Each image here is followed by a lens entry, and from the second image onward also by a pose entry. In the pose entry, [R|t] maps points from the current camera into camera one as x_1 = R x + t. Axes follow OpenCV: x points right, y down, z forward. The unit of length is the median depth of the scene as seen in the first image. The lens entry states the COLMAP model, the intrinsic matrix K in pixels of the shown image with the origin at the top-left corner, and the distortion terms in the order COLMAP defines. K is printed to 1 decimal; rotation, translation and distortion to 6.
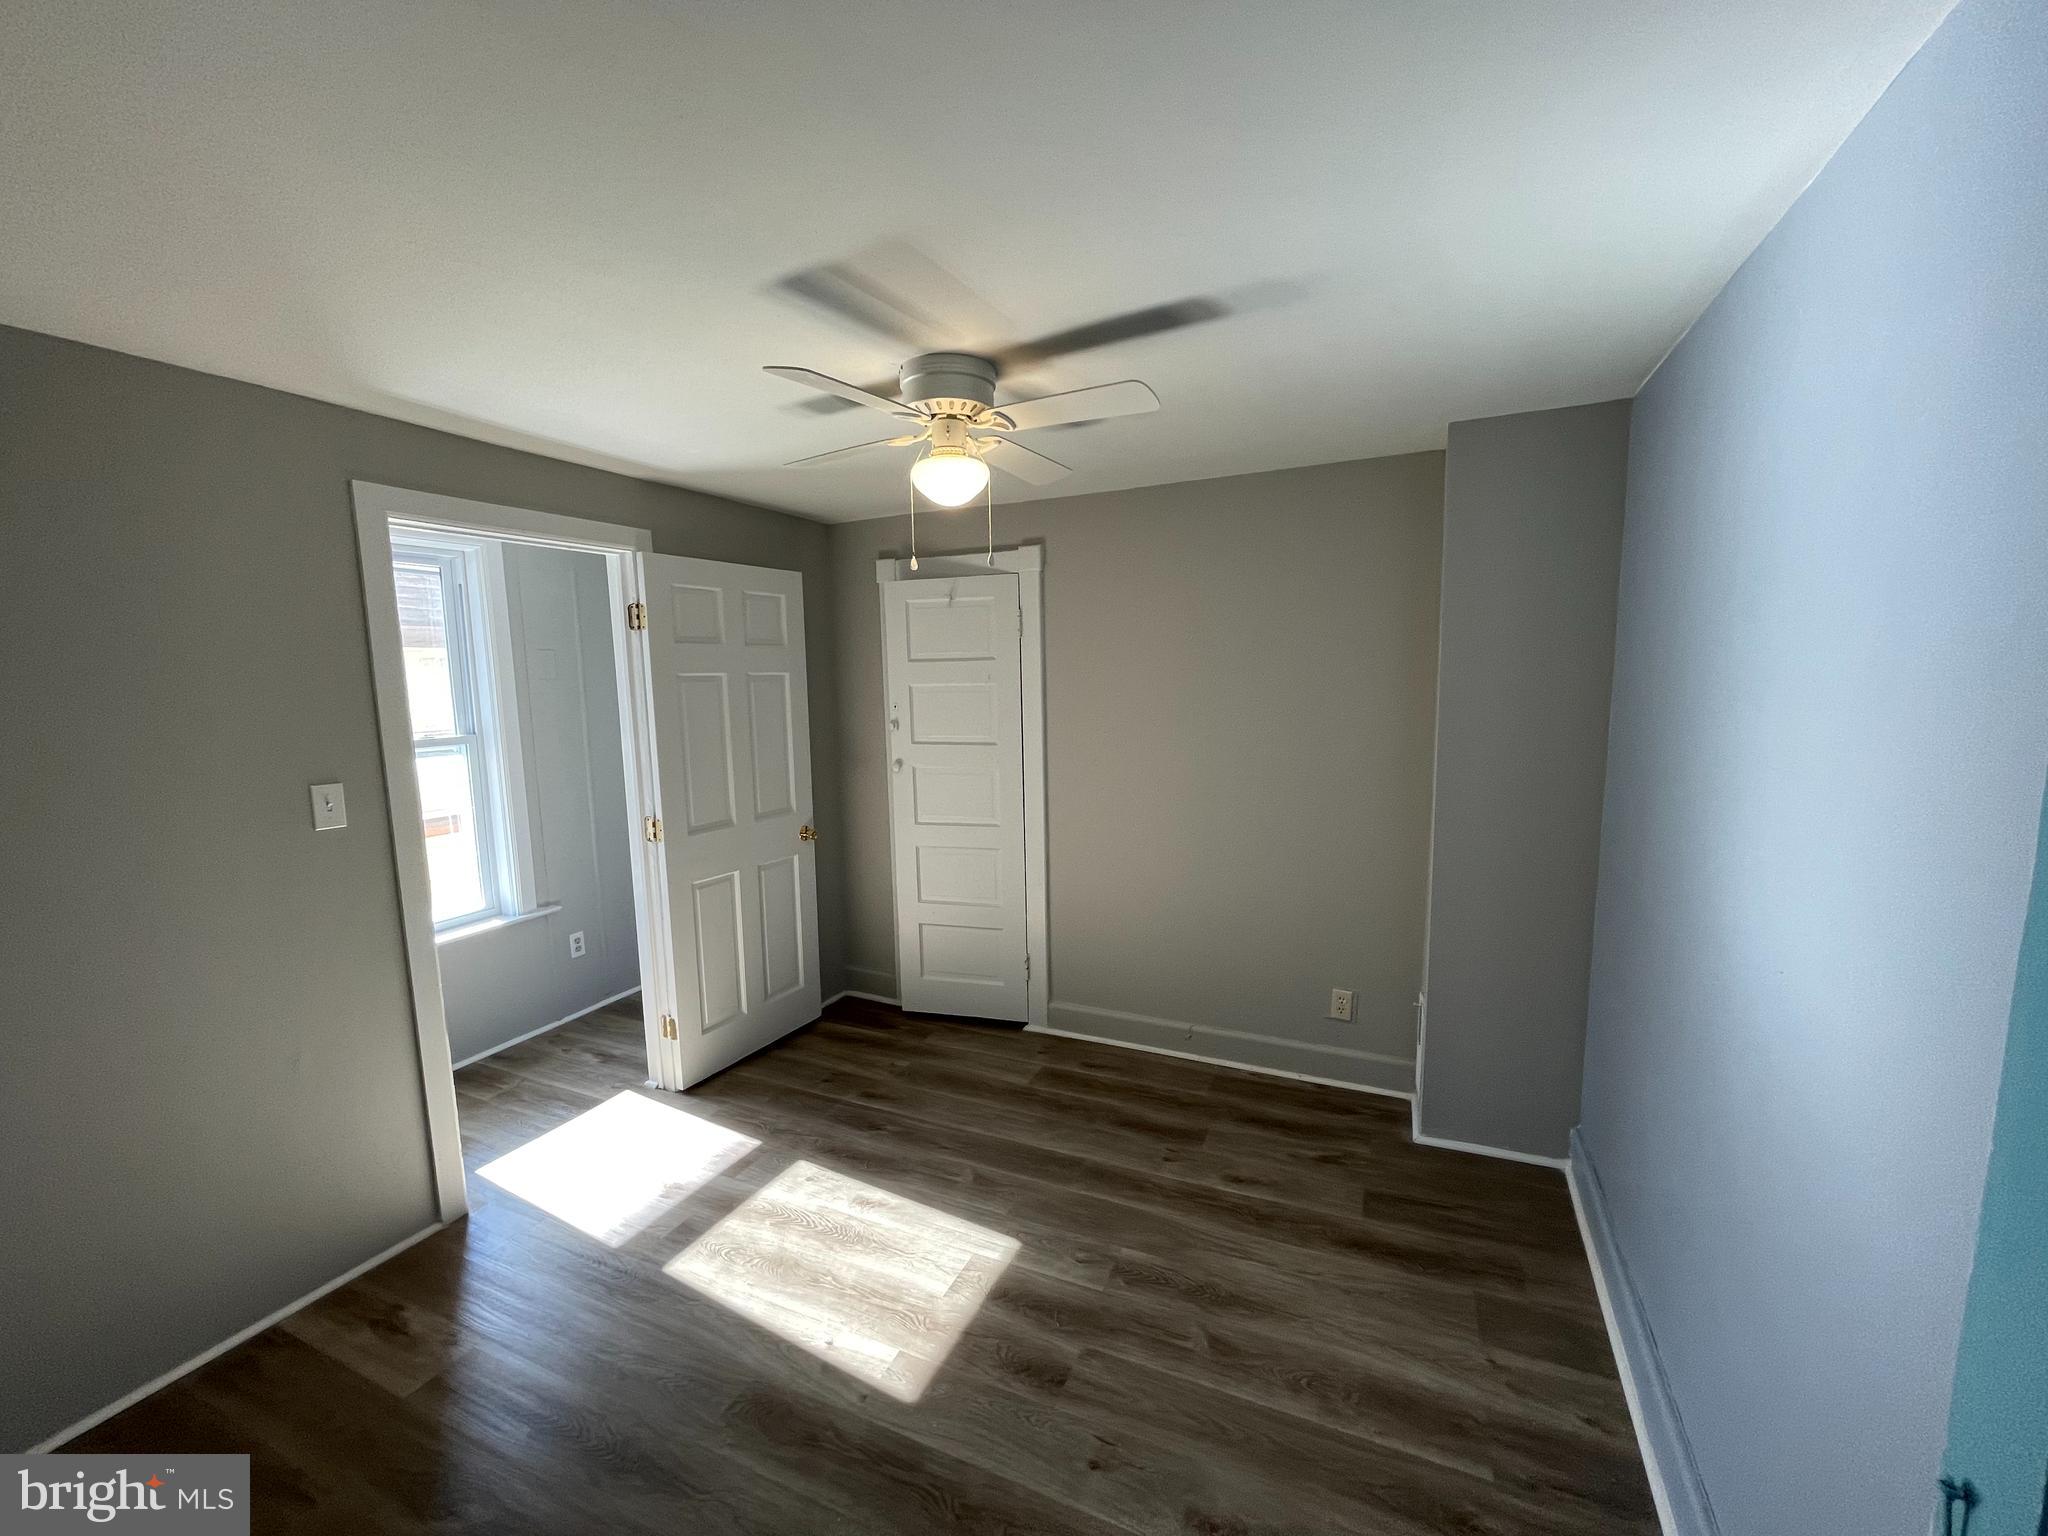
lens RADIAL K [[824.0, 0, 1023.4], [0, 824.0, 767.4], [0, 0, 1]] dist [-0.002366, 0.001152]
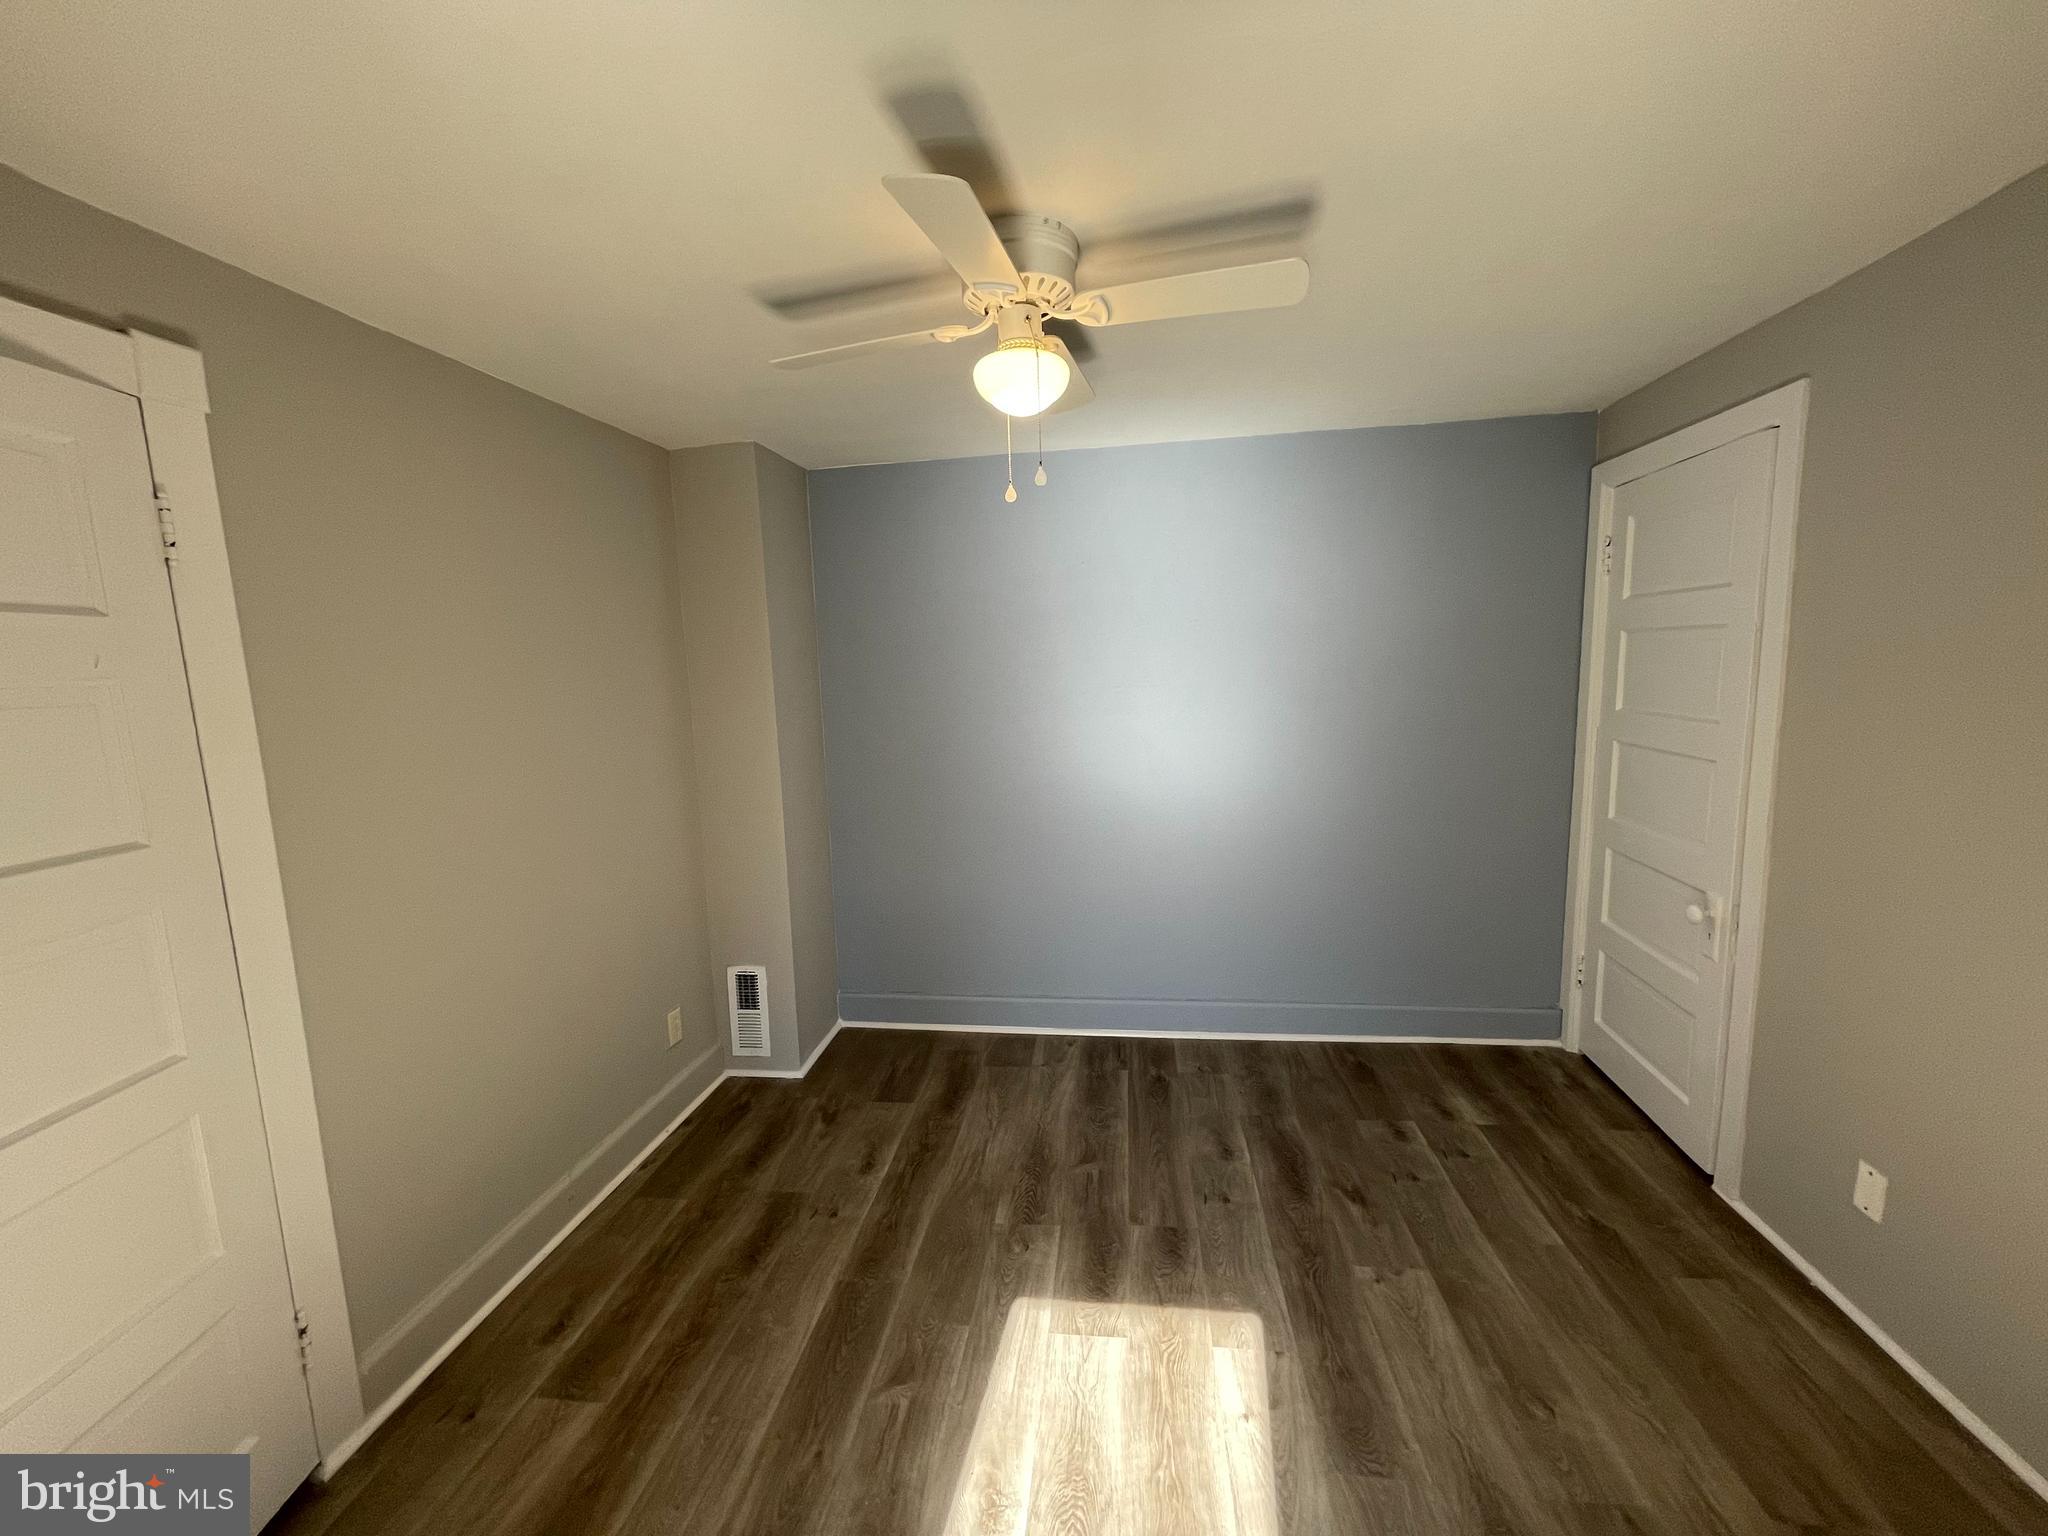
lens RADIAL K [[824.0, 0, 1023.1], [0, 824.0, 769.3], [0, 0, 1]] dist [-0.002366, 0.001152]
pose [[-0.286712, -0.089194, 0.953856, -0.840313], [0.153510, 0.978514, 0.137642, -0.085197], [-0.945638, 0.185890, -0.266859, 1.216557]]
